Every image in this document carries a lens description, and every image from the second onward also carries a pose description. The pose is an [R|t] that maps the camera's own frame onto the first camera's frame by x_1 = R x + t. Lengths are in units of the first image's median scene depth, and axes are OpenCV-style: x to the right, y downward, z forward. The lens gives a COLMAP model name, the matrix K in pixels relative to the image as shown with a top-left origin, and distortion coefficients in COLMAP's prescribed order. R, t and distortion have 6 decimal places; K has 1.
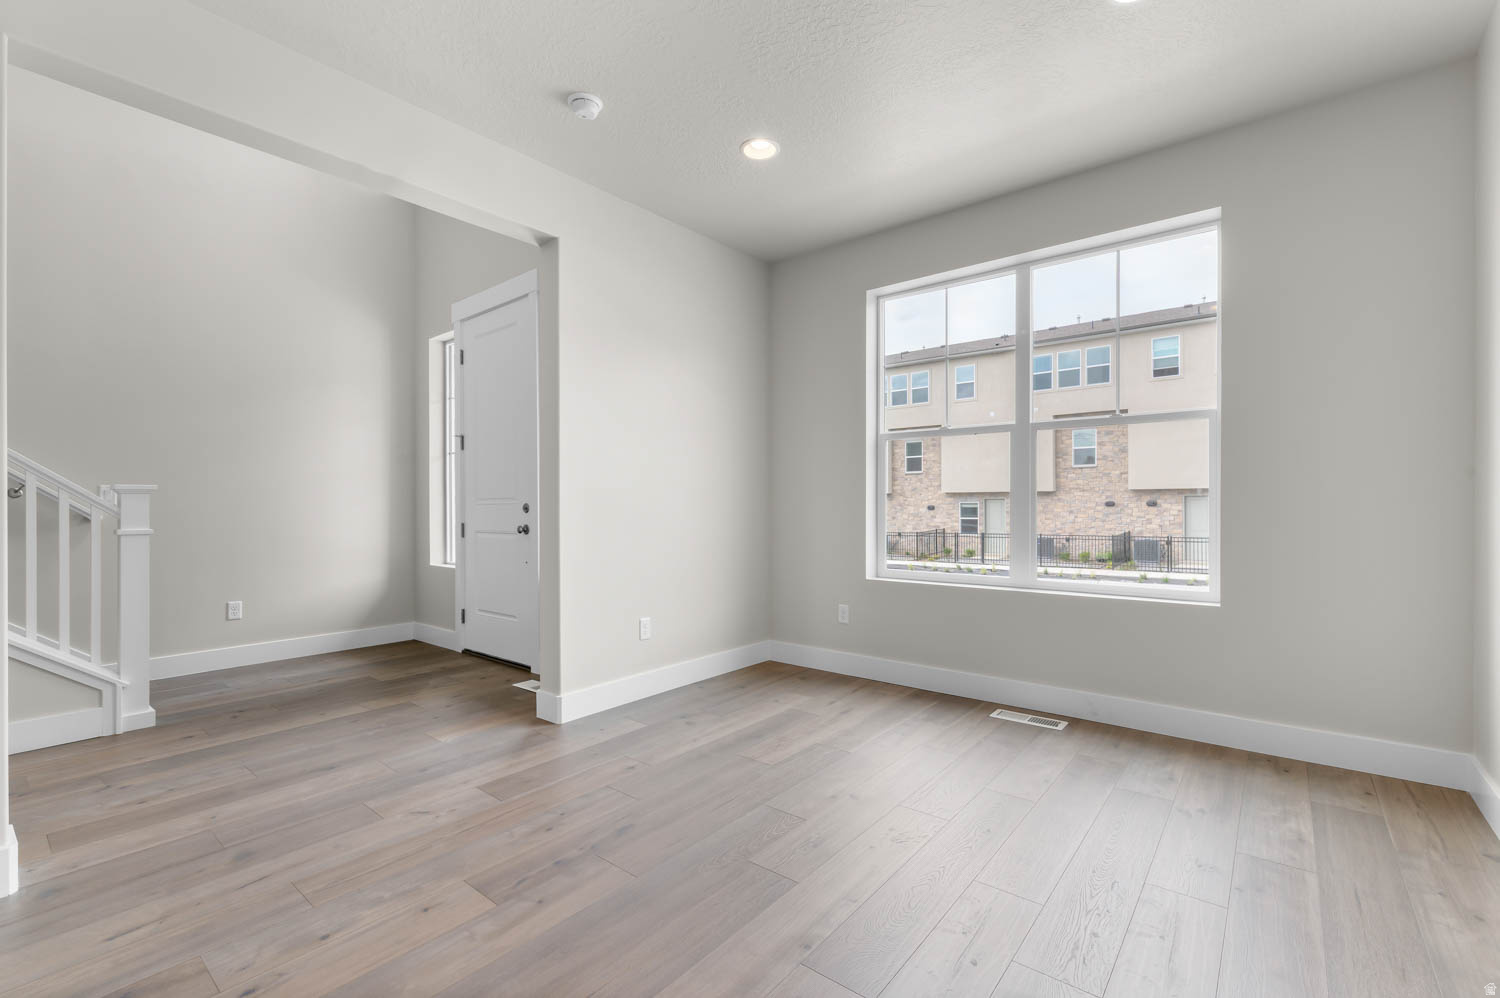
lens RADIAL K [[654.9, 0, 755.0], [0, 654.9, 506.0], [0, 0, 1]] dist [-0.000187, -0.000076]
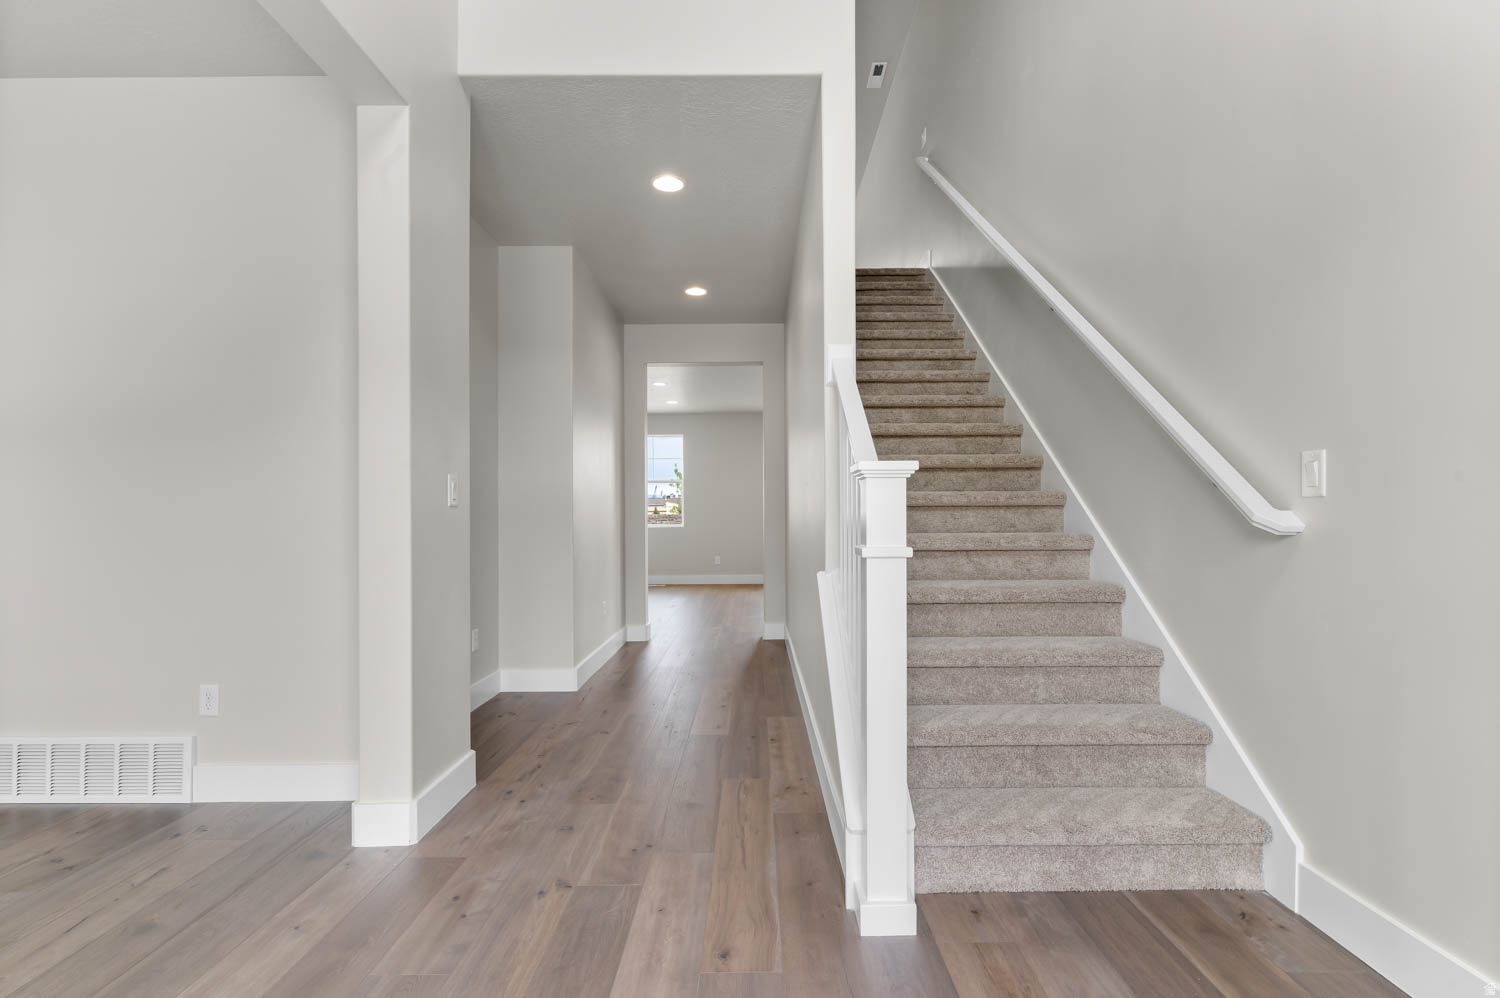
lens RADIAL K [[708.6, 0, 750.0], [0, 708.6, 499.0], [0, 0, 1]] dist [0.001361, -0.000023]
pose [[-0.768313, 0.002509, -0.640069, -0.673159], [0.005241, 0.999983, -0.002371, -0.005771], [0.640053, -0.005176, -0.768314, 1.852806]]
